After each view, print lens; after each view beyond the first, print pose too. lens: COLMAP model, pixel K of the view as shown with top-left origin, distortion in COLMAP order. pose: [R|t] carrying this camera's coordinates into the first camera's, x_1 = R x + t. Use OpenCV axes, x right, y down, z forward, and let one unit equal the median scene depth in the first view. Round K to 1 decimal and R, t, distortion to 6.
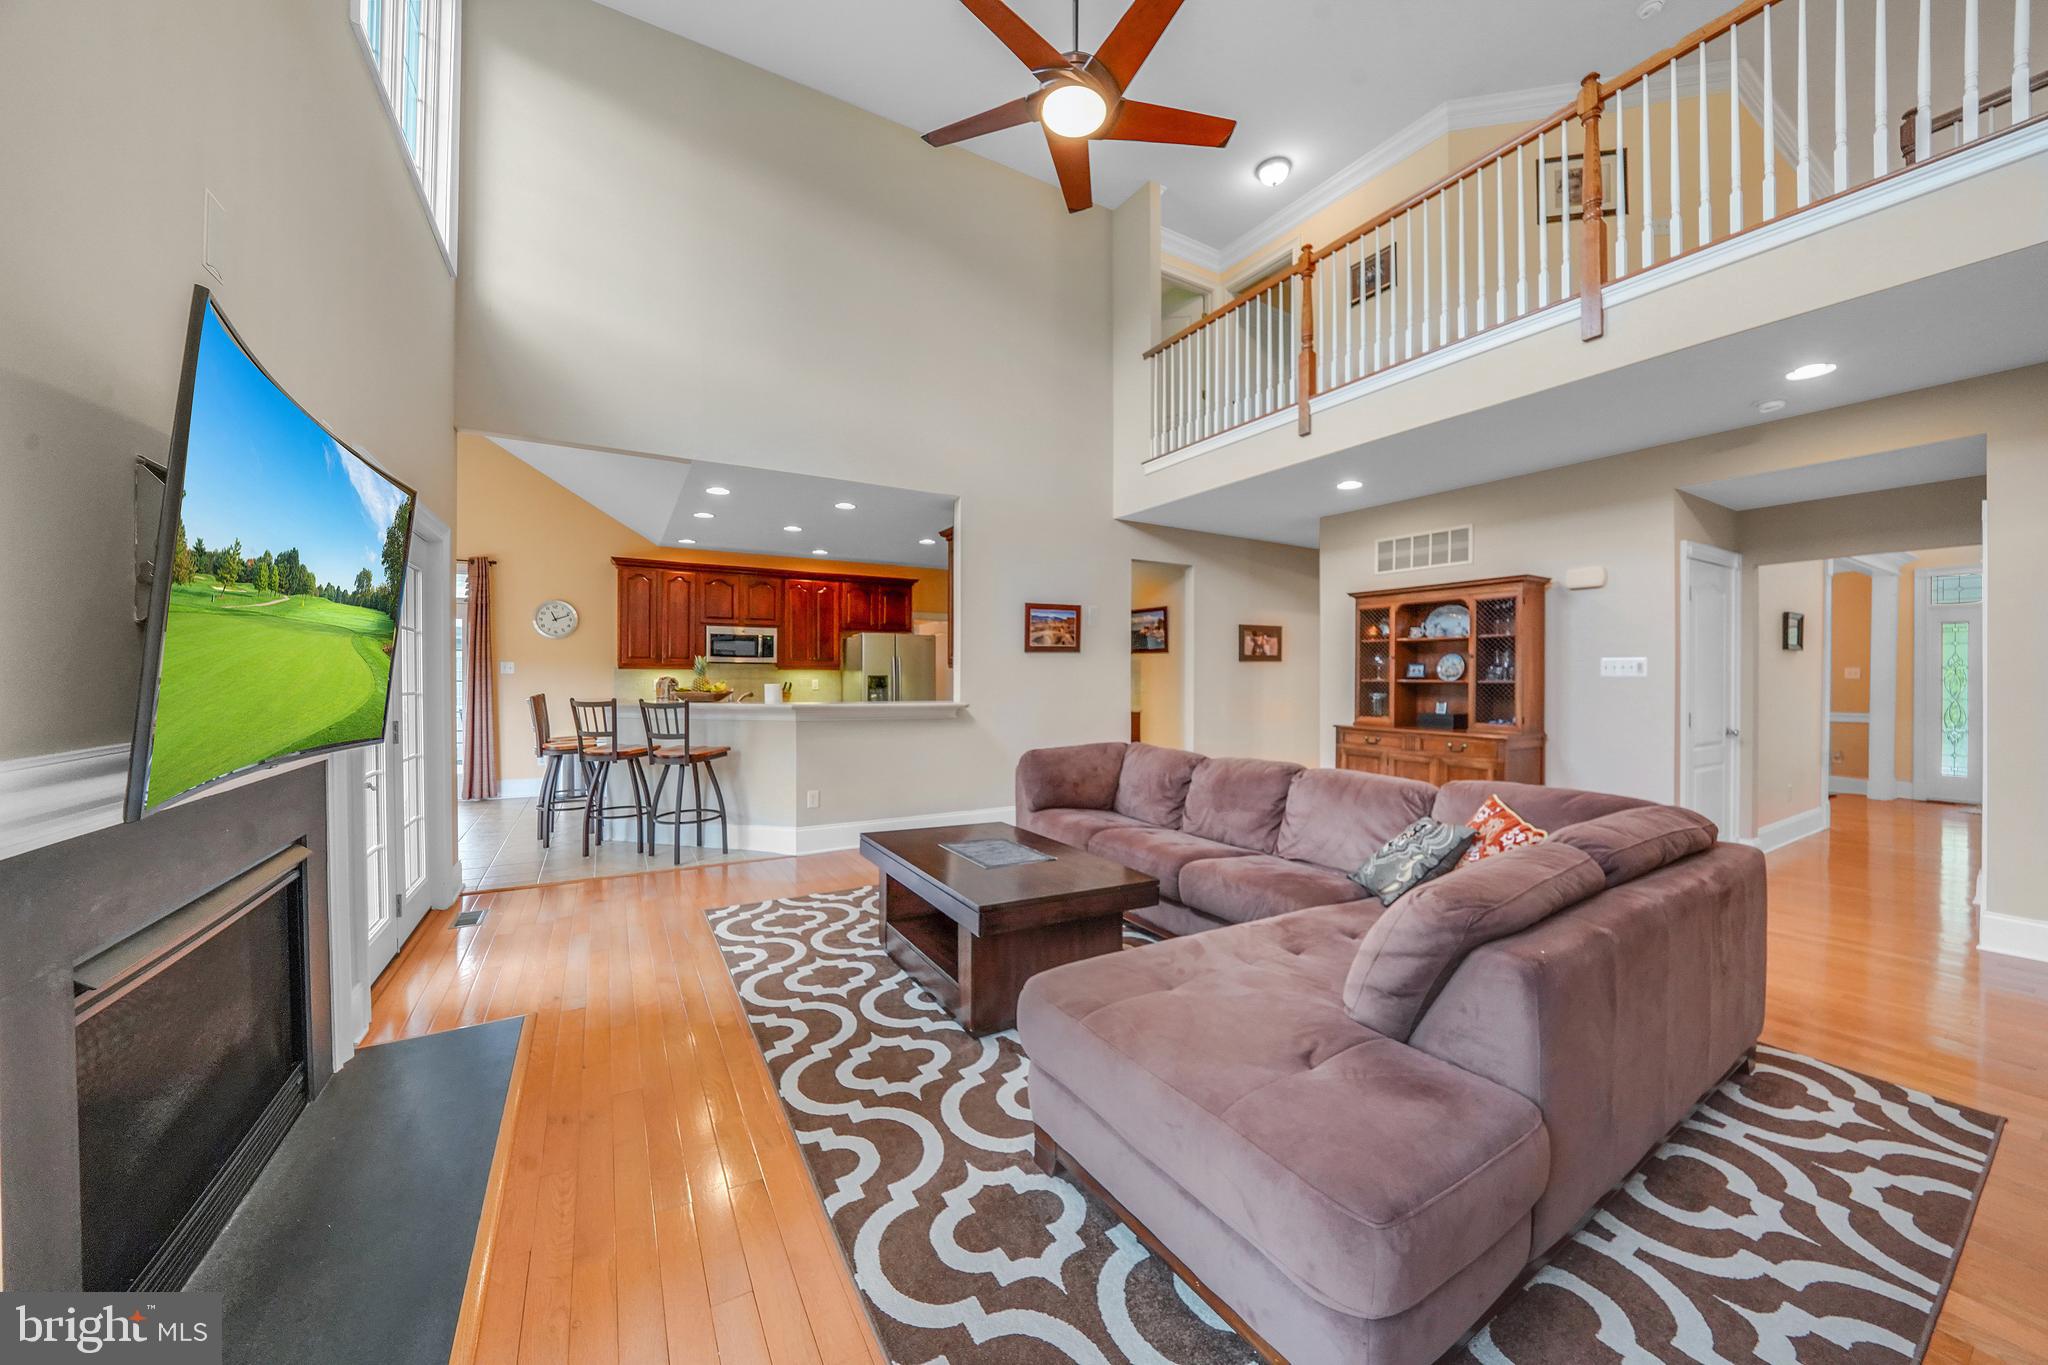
lens RADIAL K [[719.1, 0, 1035.5], [0, 719.1, 681.4], [0, 0, 1]] dist [-0.028770, 0.004273]
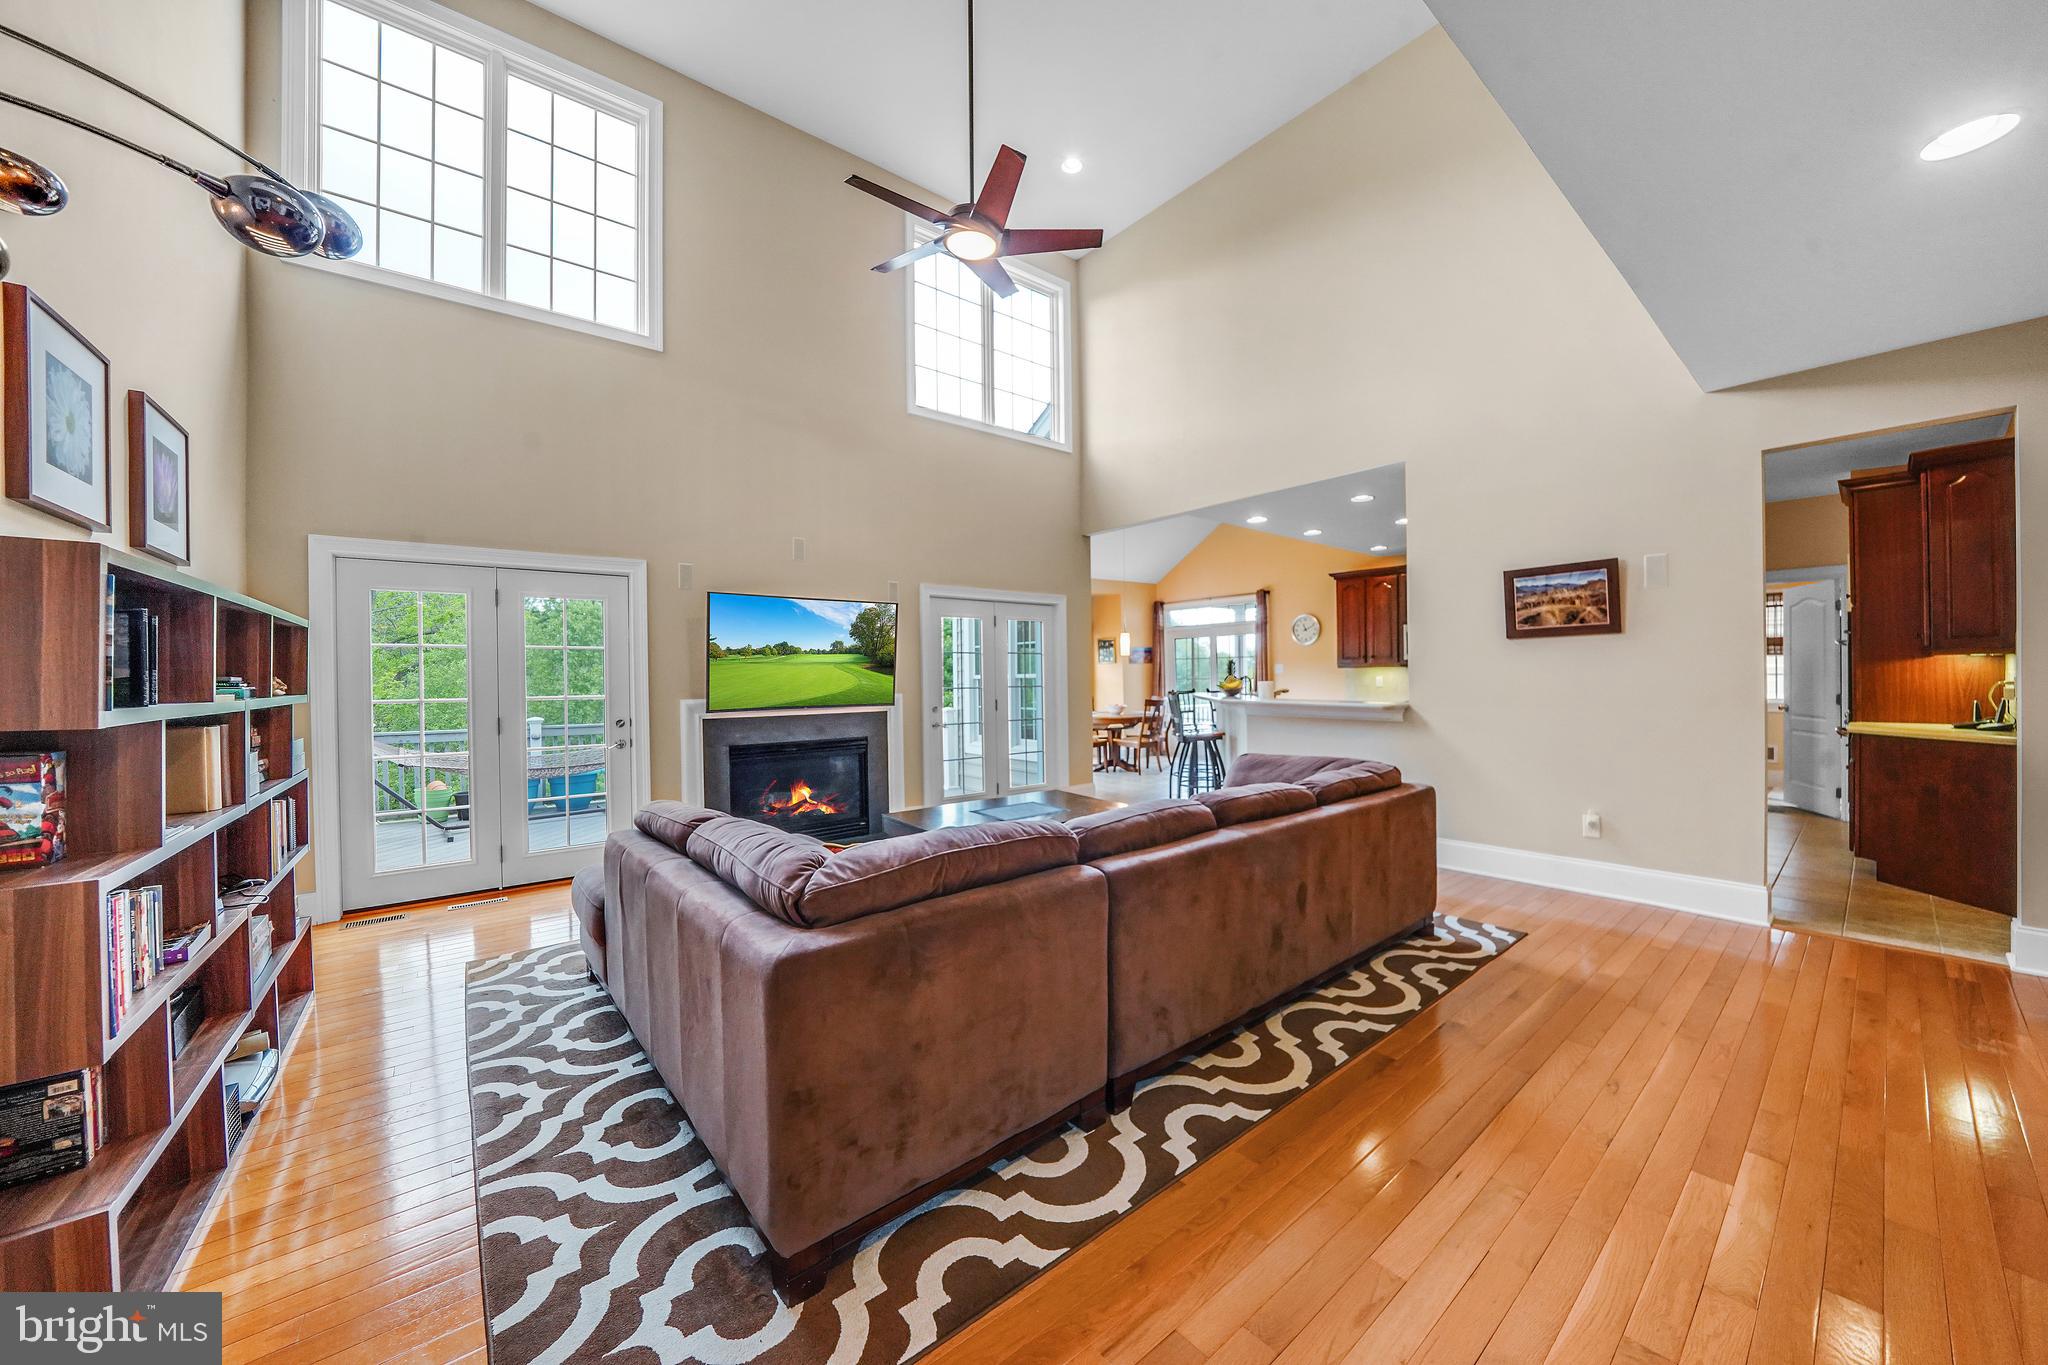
lens RADIAL K [[719.1, 0, 1035.5], [0, 719.1, 681.4], [0, 0, 1]] dist [-0.028770, 0.004273]
pose [[0.123213, 0.005836, -0.992363, 0.889460], [-0.000116, 0.999983, 0.005867, -0.002255], [0.992380, -0.000608, 0.123212, 0.608933]]
